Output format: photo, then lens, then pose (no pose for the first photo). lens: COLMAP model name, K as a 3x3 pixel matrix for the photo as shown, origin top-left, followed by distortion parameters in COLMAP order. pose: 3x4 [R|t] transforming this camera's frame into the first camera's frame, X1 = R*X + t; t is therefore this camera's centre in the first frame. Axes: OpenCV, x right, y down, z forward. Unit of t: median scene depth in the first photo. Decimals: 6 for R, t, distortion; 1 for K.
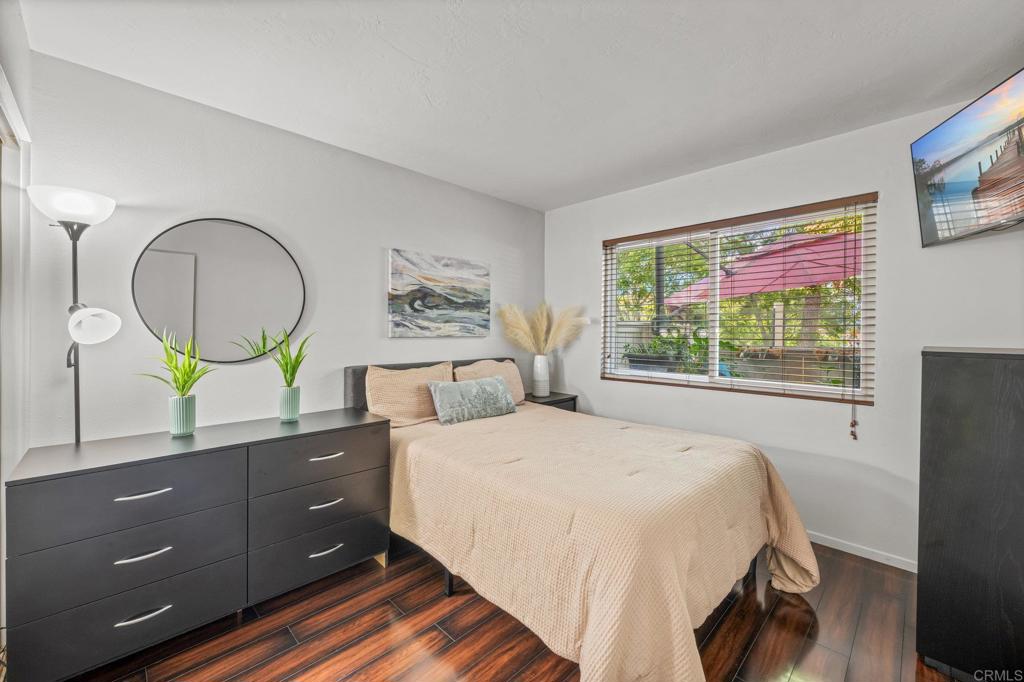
lens RADIAL K [[413.9, 0, 511.4], [0, 413.9, 333.5], [0, 0, 1]] dist [-0.000520, -0.000290]
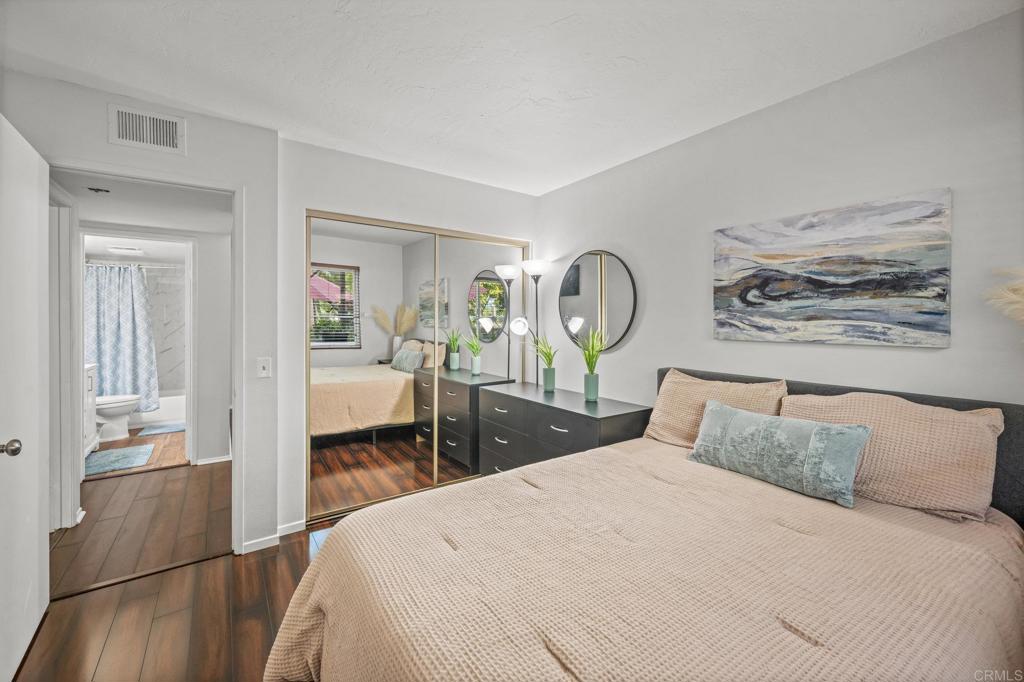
lens RADIAL K [[413.9, 0, 511.9], [0, 413.9, 324.9], [0, 0, 1]] dist [-0.000520, -0.000290]
pose [[-0.187269, 0.005898, -0.982291, 0.542937], [-0.008667, 0.999933, 0.007657, -0.020422], [0.982270, 0.009948, -0.187205, 0.702117]]
